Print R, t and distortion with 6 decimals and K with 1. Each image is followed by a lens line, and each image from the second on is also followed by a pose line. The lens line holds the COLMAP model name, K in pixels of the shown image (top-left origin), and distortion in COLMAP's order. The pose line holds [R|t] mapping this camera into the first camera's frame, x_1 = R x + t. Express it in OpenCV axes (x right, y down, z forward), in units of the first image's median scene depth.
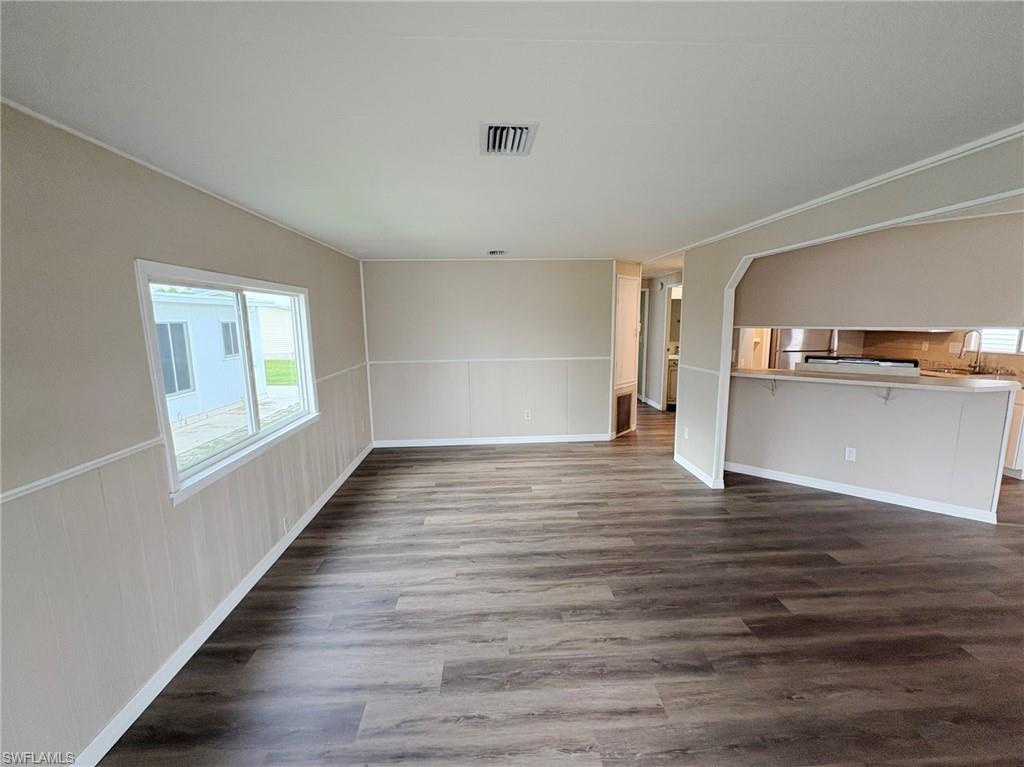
lens RADIAL K [[416.2, 0, 513.7], [0, 416.2, 380.1], [0, 0, 1]] dist [0.000741, -0.000147]
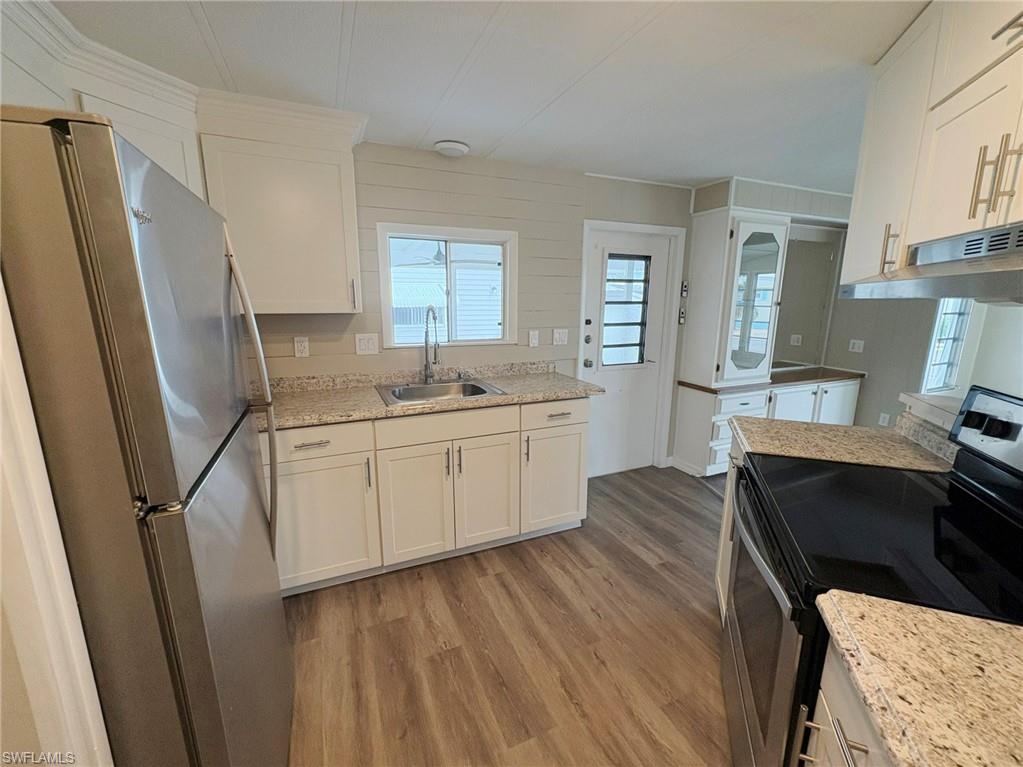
lens RADIAL K [[415.8, 0, 513.2], [0, 415.8, 380.1], [0, 0, 1]] dist [0.000741, -0.000147]
pose [[-0.343414, -0.175489, 0.922643, 0.817313], [0.131734, 0.963676, 0.232326, -0.192552], [-0.929899, 0.201327, -0.307822, 1.511777]]
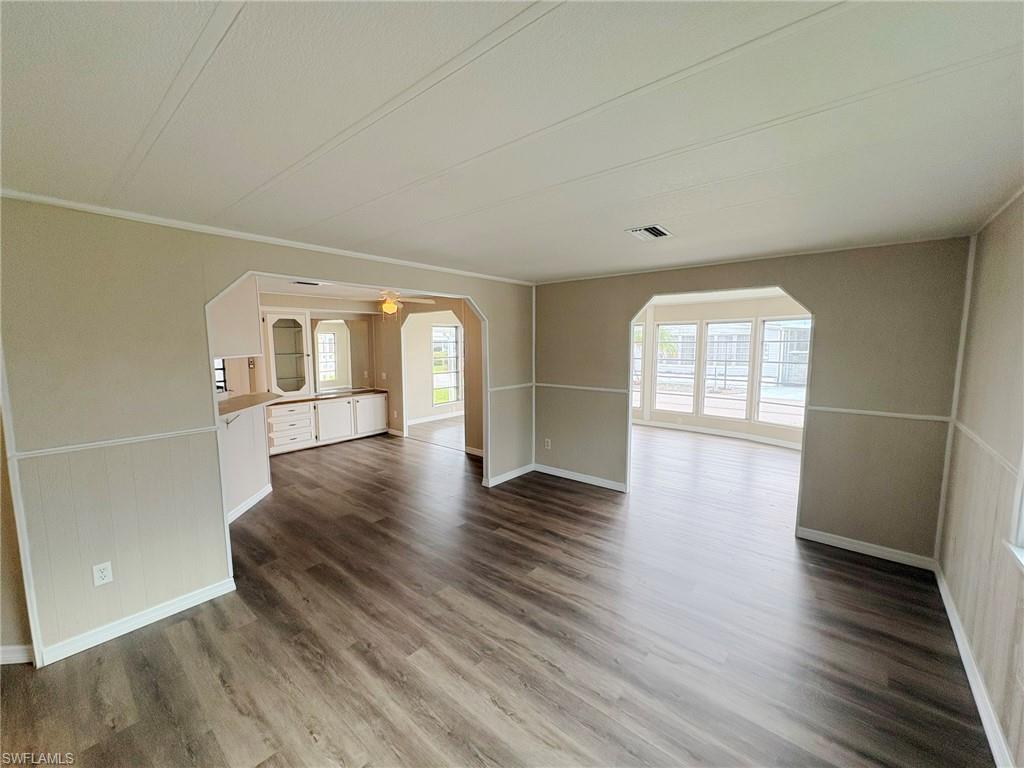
lens RADIAL K [[416.2, 0, 513.7], [0, 416.2, 380.6], [0, 0, 1]] dist [0.000741, -0.000147]
pose [[-0.732157, -0.043227, 0.679763, -0.378569], [0.115274, 0.975725, 0.186206, -0.182578], [-0.671311, 0.214691, -0.709401, 1.302143]]
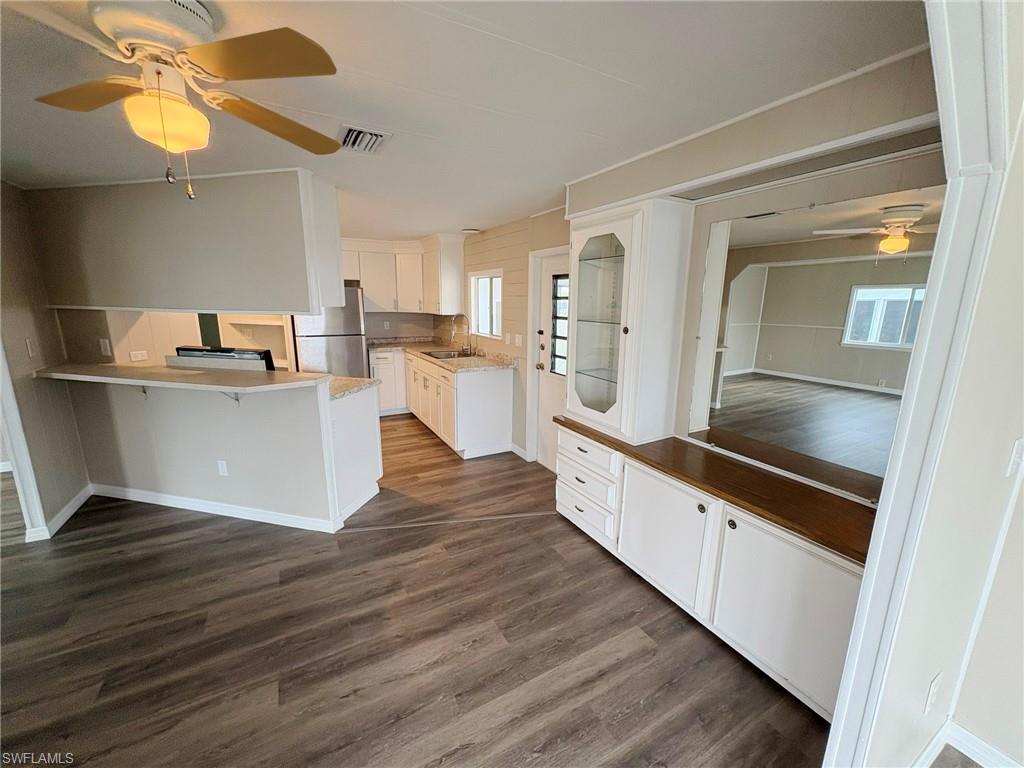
lens RADIAL K [[406.9, 0, 512.0], [0, 406.9, 384.0], [0, 0, 1]] dist [-0.000649, -0.000132]
pose [[0.898108, -0.068058, 0.434477, 1.085233], [0.041116, 0.996620, 0.071124, -0.019687], [-0.437849, -0.046013, 0.897870, 0.060270]]
